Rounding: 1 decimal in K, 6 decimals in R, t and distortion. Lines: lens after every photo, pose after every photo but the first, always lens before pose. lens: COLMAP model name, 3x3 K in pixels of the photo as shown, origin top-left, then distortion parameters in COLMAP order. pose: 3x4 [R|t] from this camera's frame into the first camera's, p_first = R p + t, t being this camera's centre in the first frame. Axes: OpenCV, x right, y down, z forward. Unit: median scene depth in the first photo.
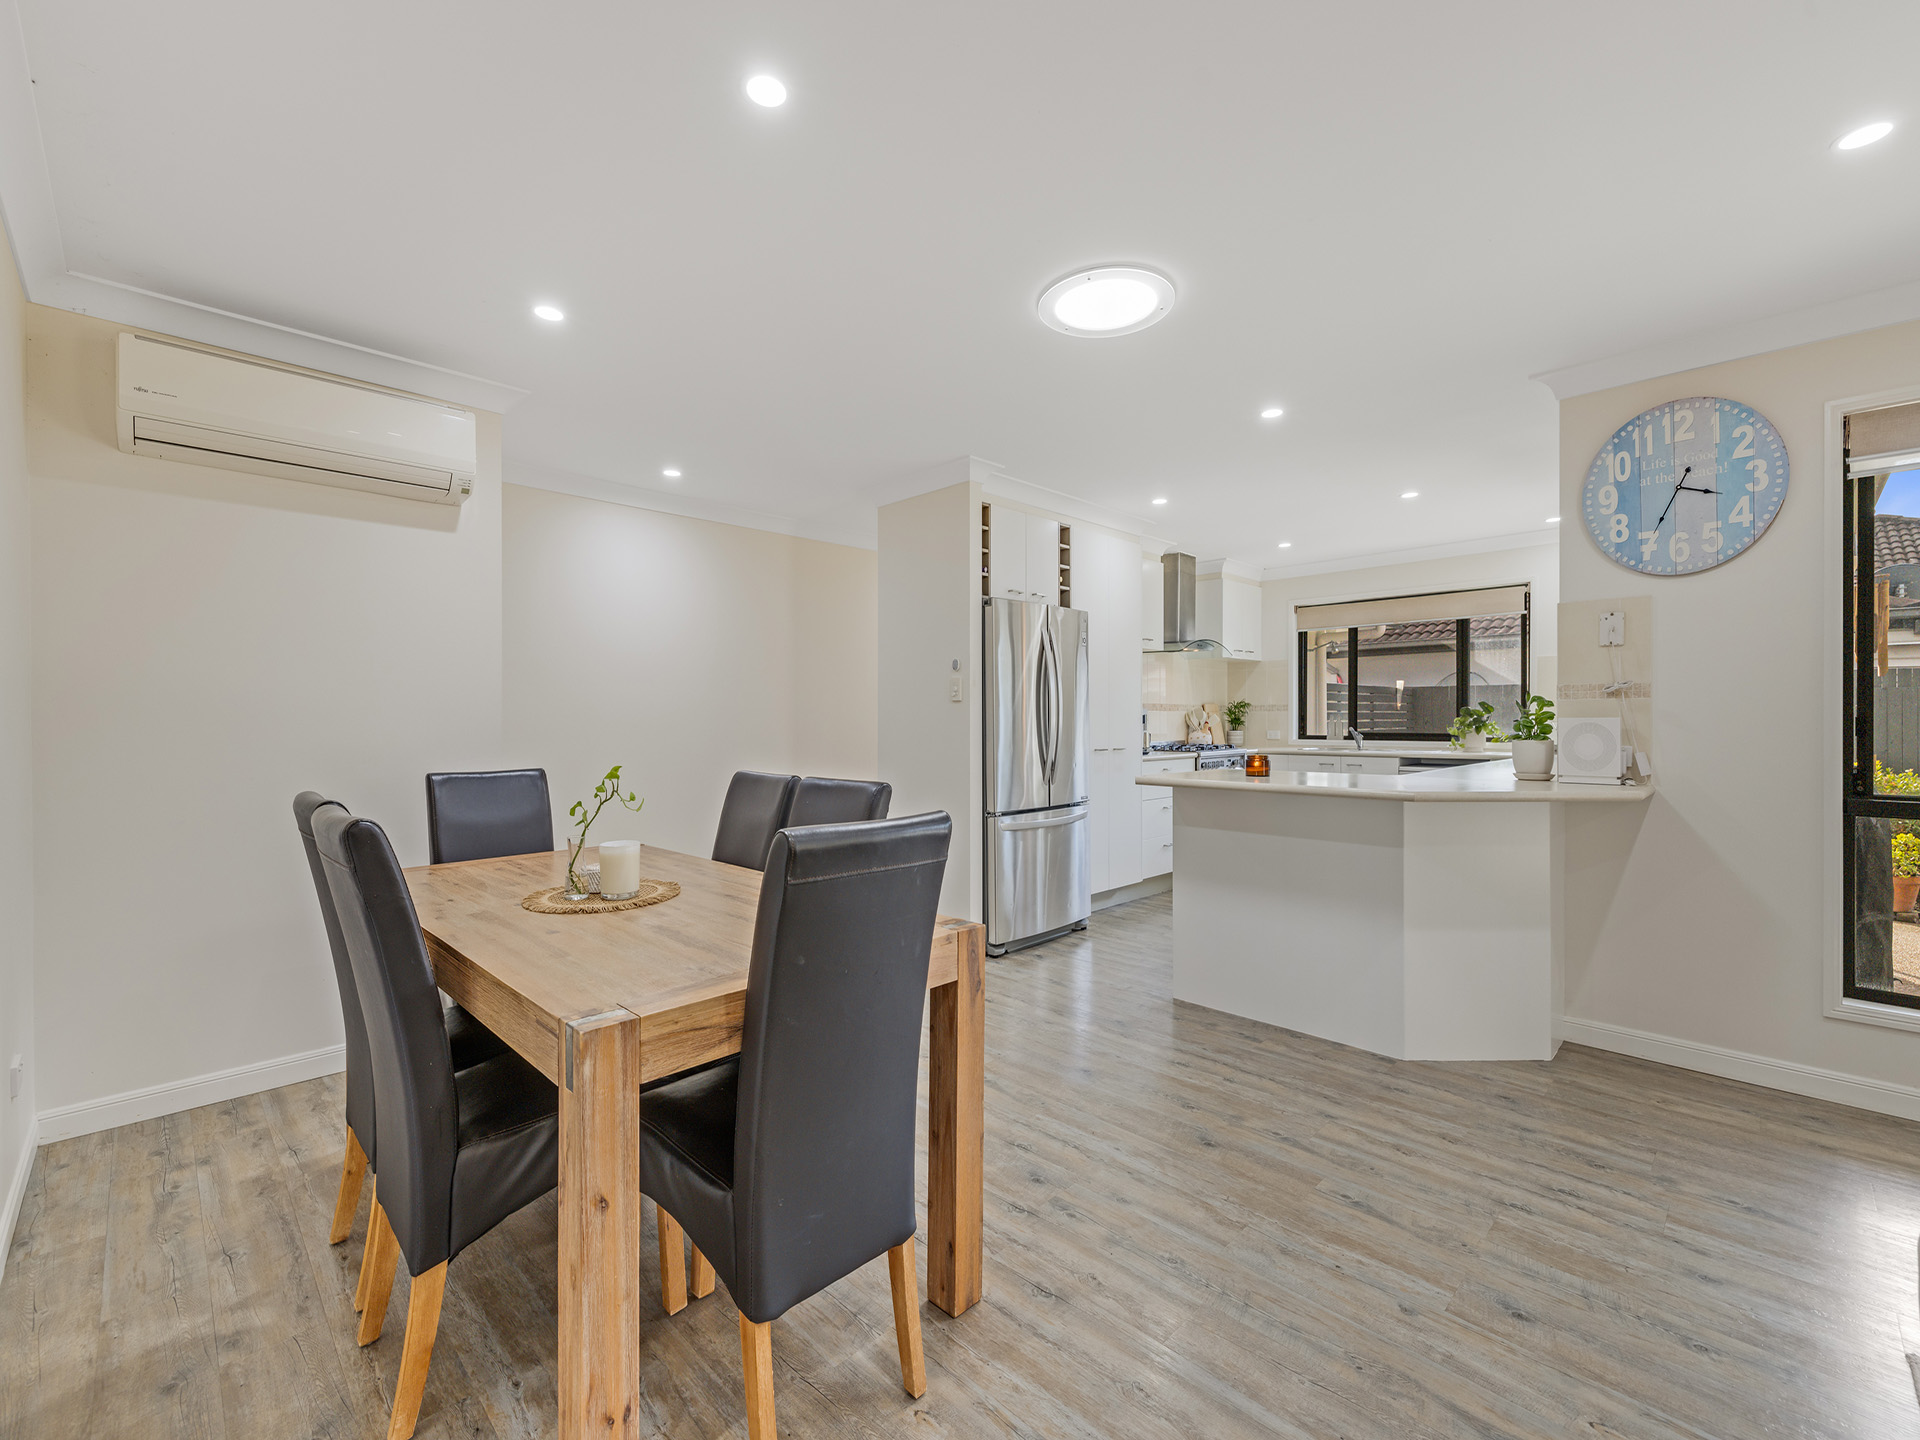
lens RADIAL K [[816.8, 0, 961.6], [0, 816.8, 711.6], [0, 0, 1]] dist [0.000863, 0.000103]
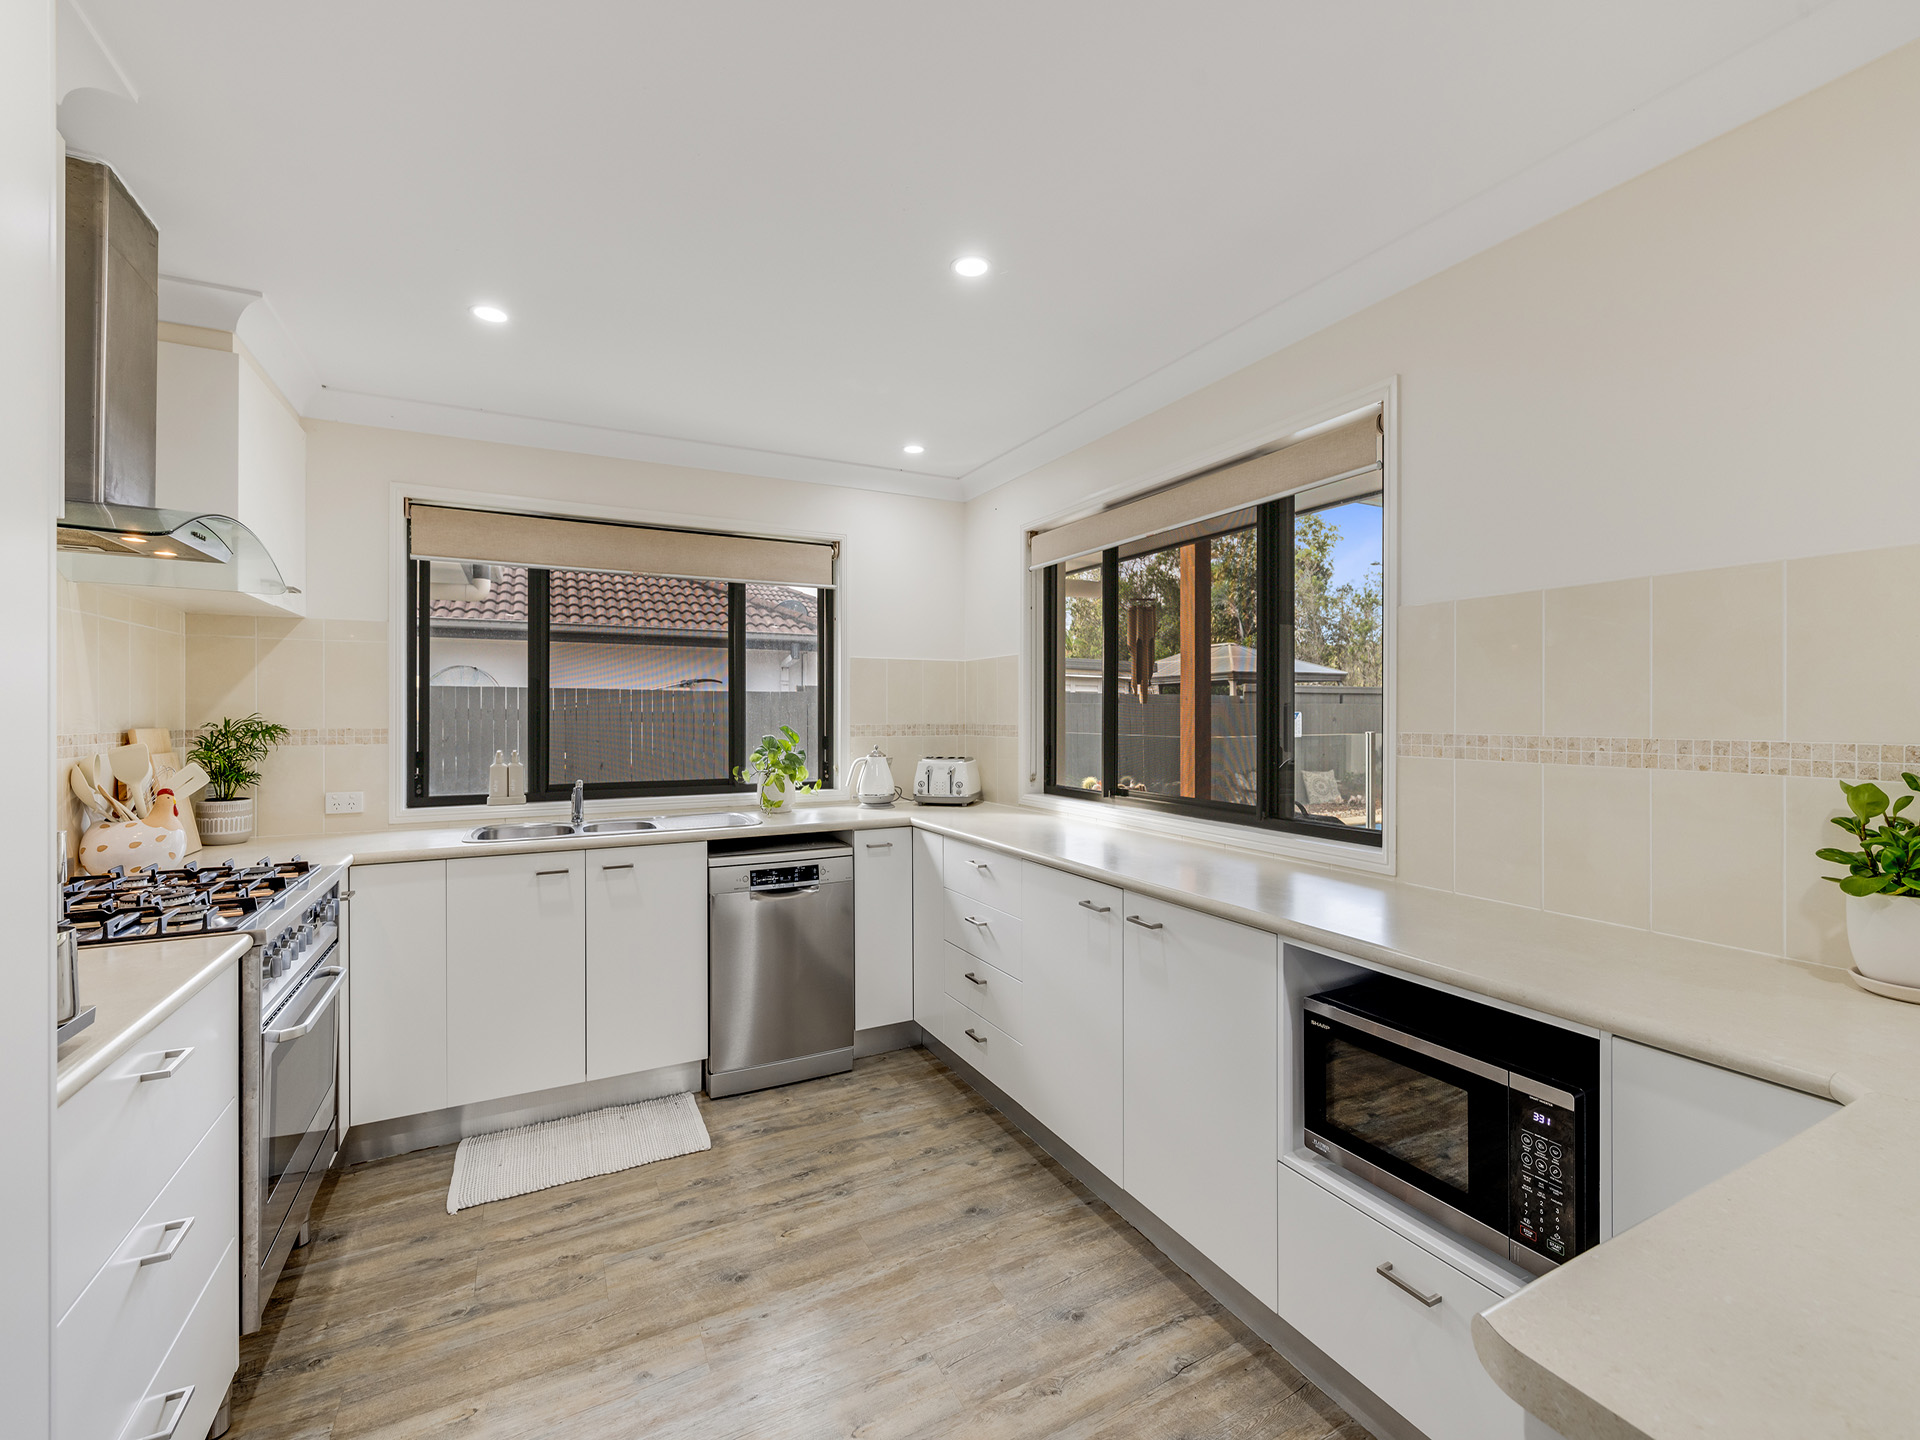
lens RADIAL K [[815.0, 0, 960.0], [0, 815.0, 720.0], [0, 0, 1]] dist [0.000184, -0.000082]
pose [[0.291710, -0.007883, 0.956474, 0.122158], [-0.007686, 0.999914, 0.010585, -0.028619], [-0.956476, -0.010439, 0.291624, 0.871734]]
